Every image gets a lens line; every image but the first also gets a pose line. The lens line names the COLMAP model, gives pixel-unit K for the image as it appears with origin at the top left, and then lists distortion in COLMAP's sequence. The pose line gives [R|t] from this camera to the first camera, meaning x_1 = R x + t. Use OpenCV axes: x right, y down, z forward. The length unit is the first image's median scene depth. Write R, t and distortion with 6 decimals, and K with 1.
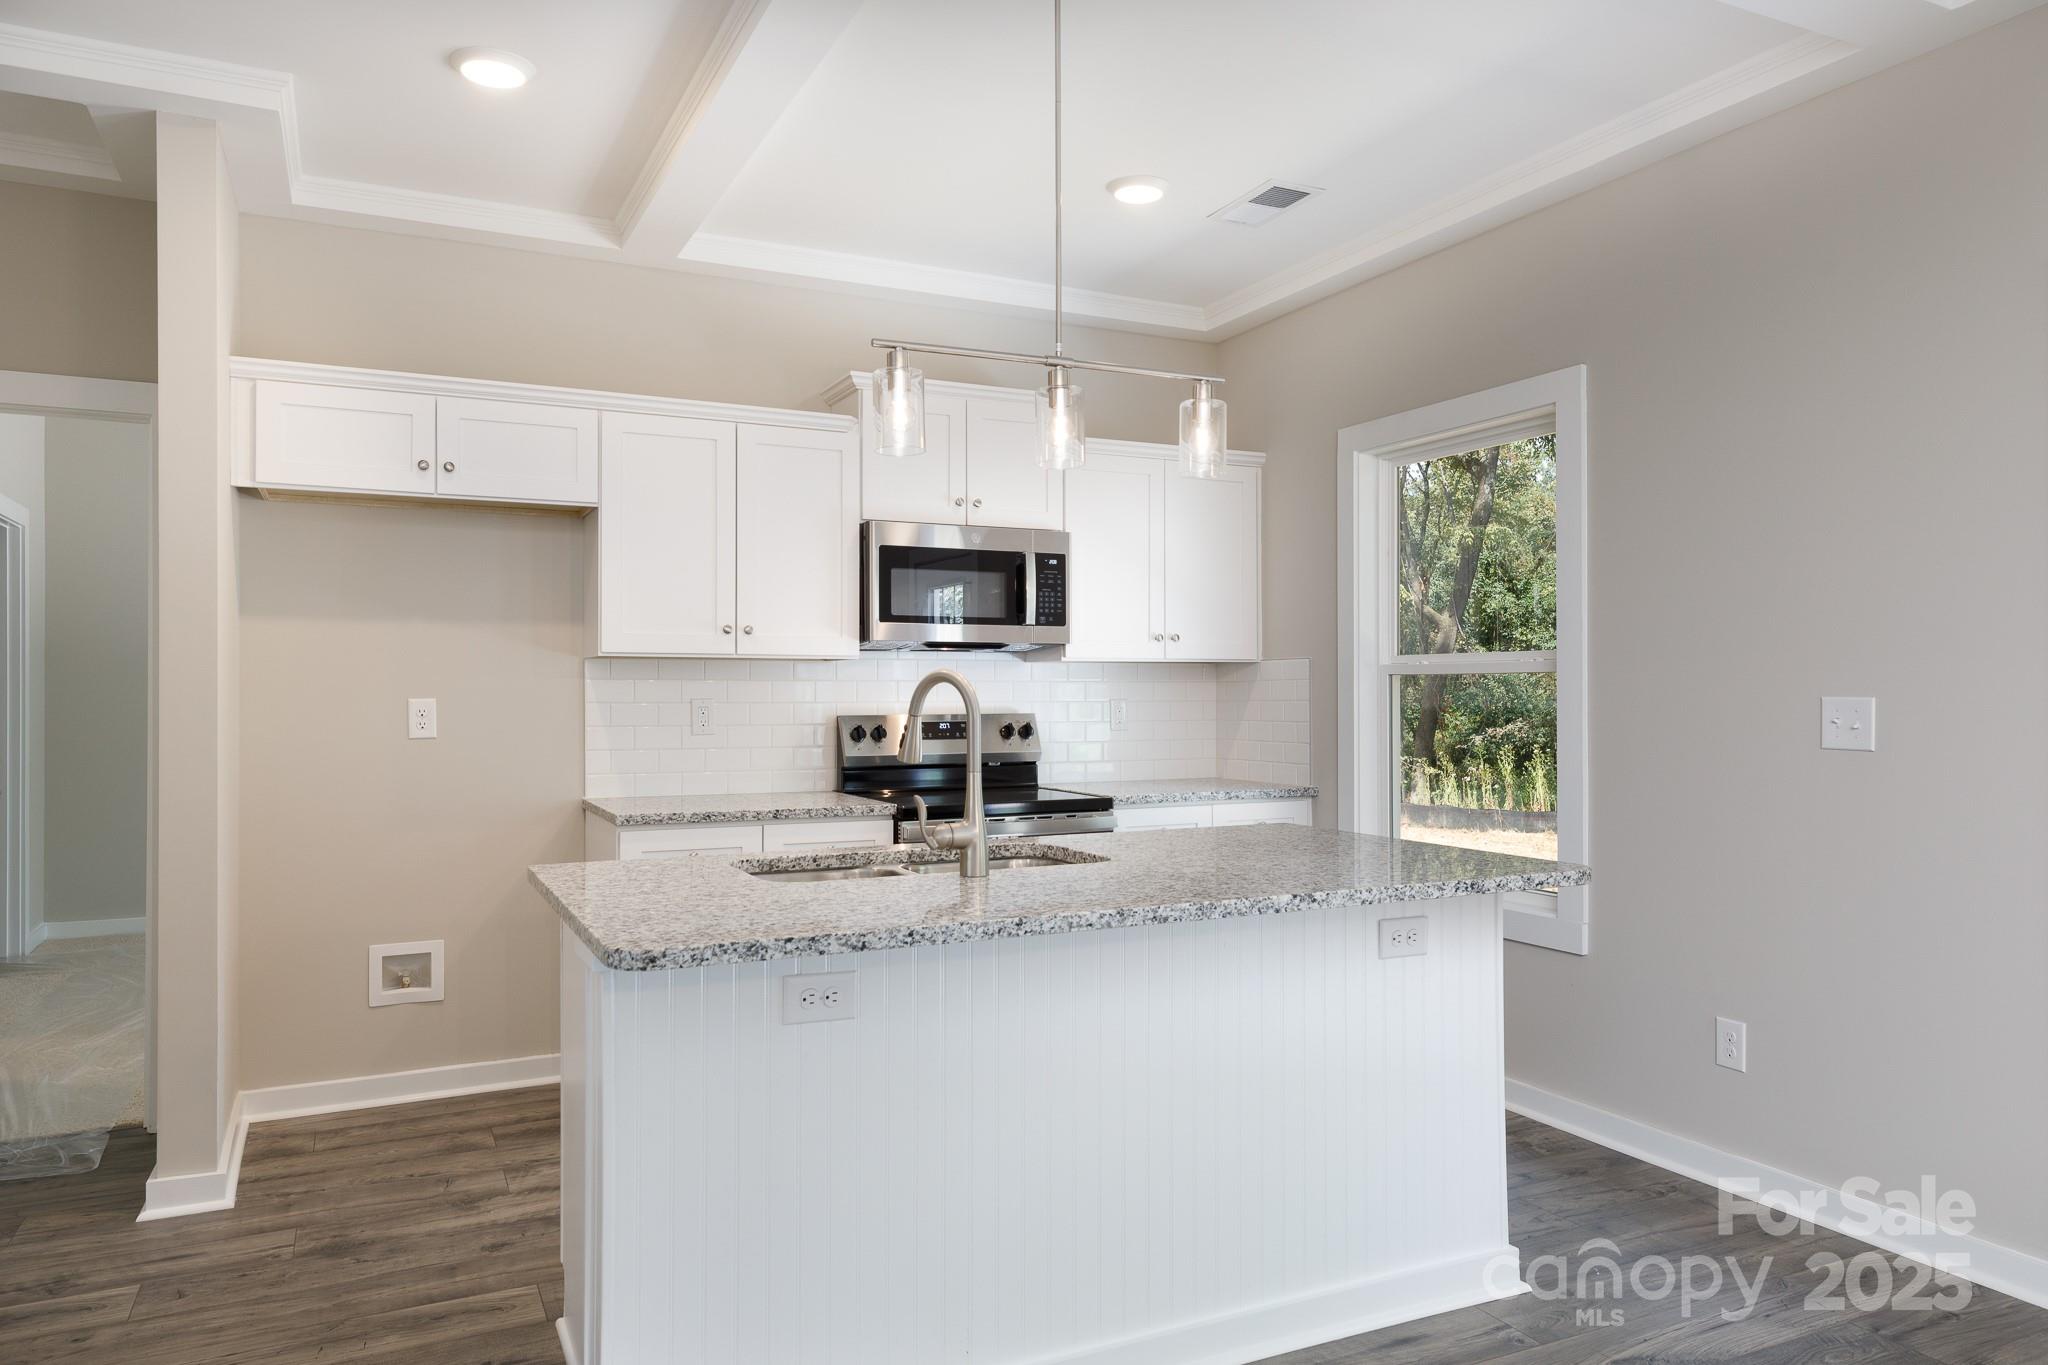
lens RADIAL K [[1346.0, 0, 1022.2], [0, 1346.0, 698.1], [0, 0, 1]] dist [0.005190, -0.002415]
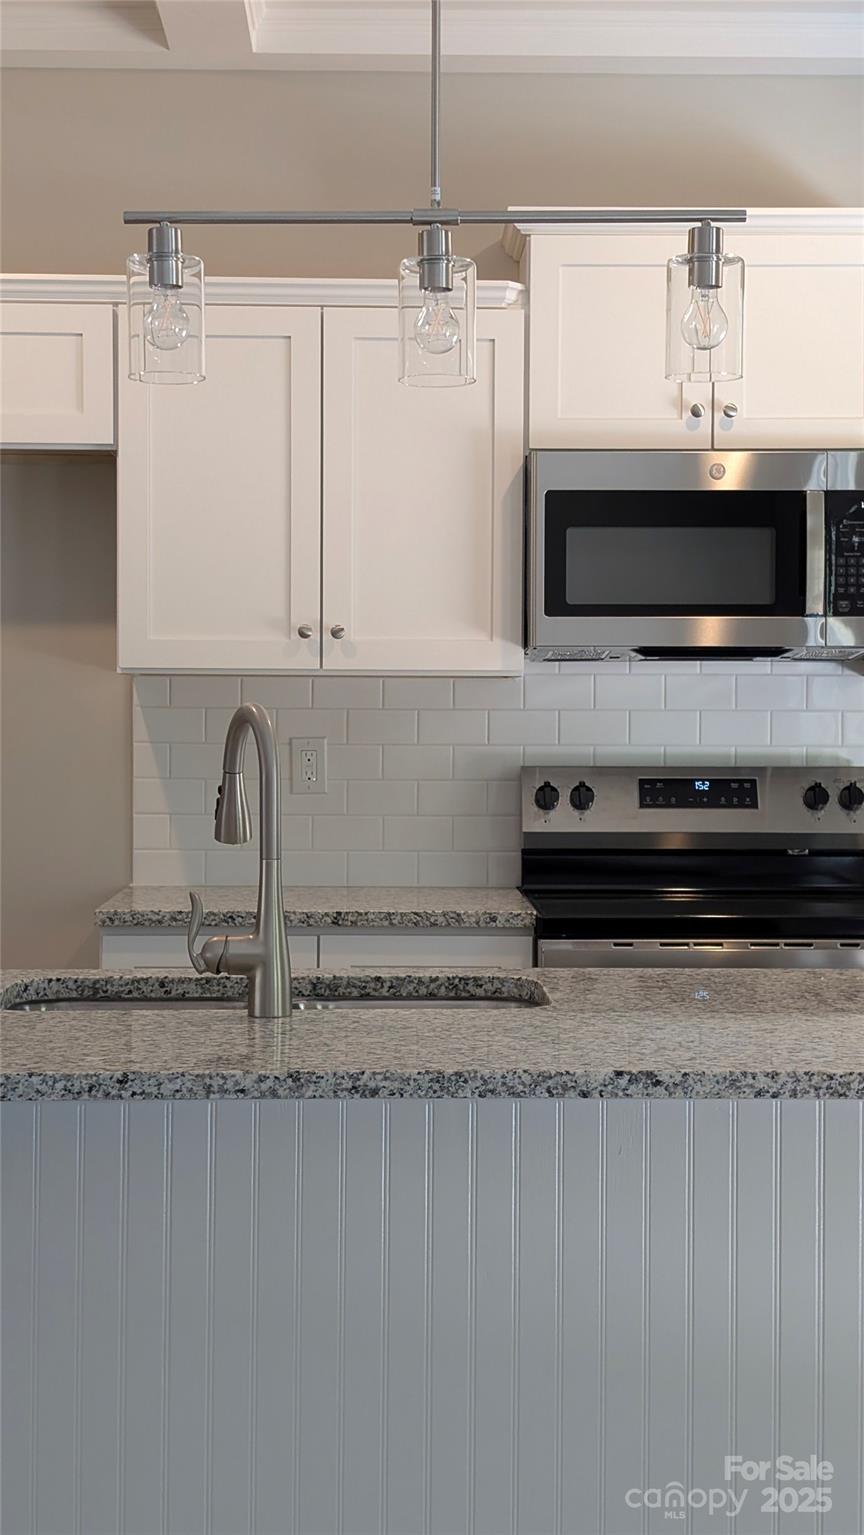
lens RADIAL K [[2406.2, 0, 432.0], [0, 2406.2, 757.1], [0, 0, 1]] dist [0.140079, 0.000000]
pose [[0.909350, 0.011563, -0.415871, 0.319000], [-0.005945, 0.999873, 0.014802, -0.008050], [0.415989, -0.010988, 0.909303, -0.026378]]
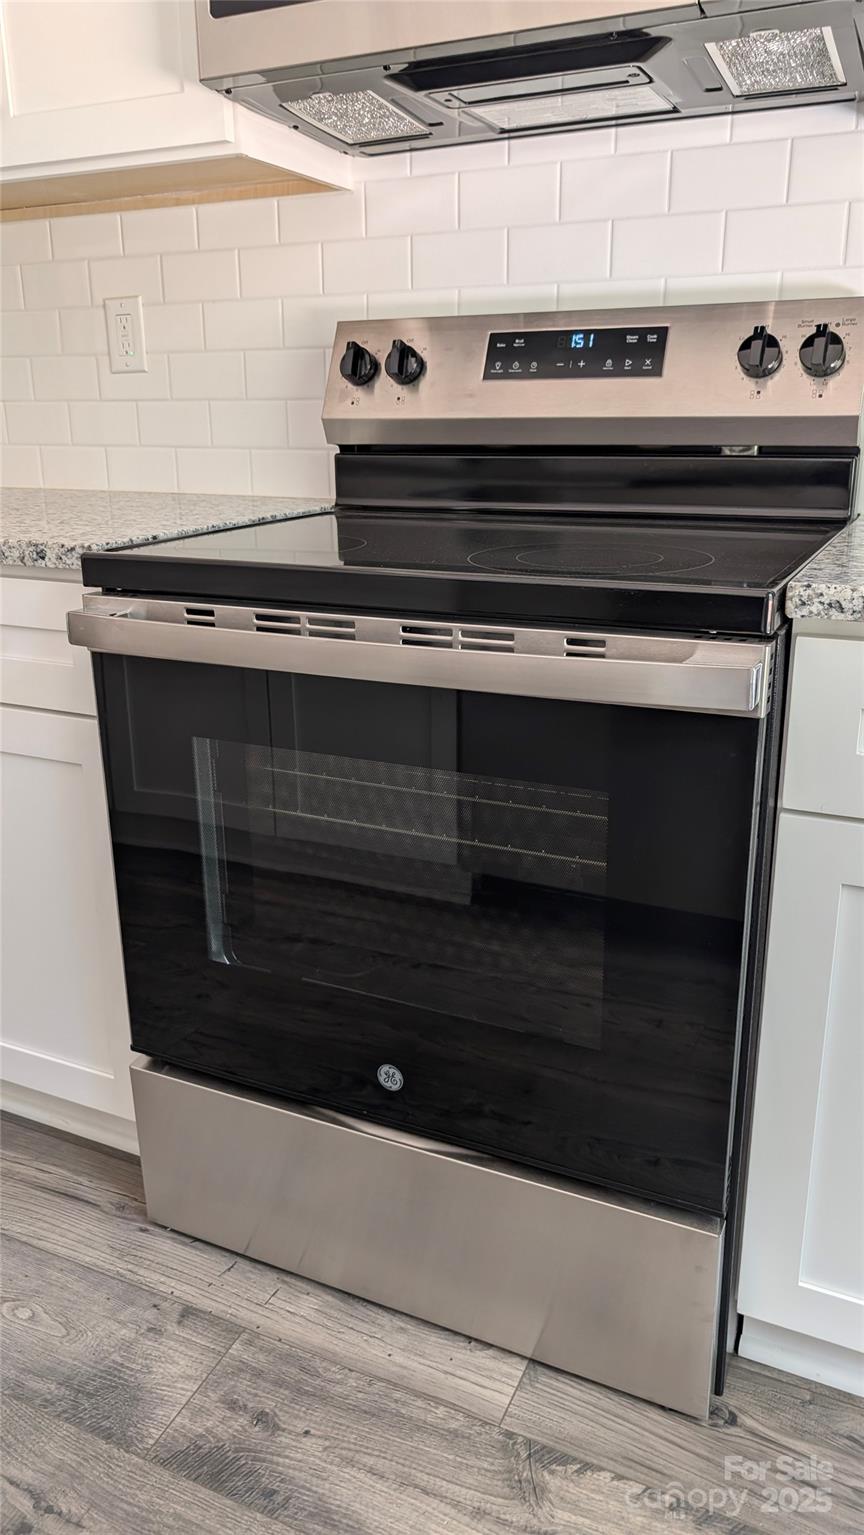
lens RADIAL K [[1141.1, 0, 433.3], [0, 1141.1, 773.1], [0, 0, 1]] dist [0.015484, 0.002886]
pose [[0.628452, 0.233587, -0.741946, 0.211337], [0.009958, 0.951351, 0.307949, 0.042203], [0.777784, -0.200920, 0.595553, 0.859137]]
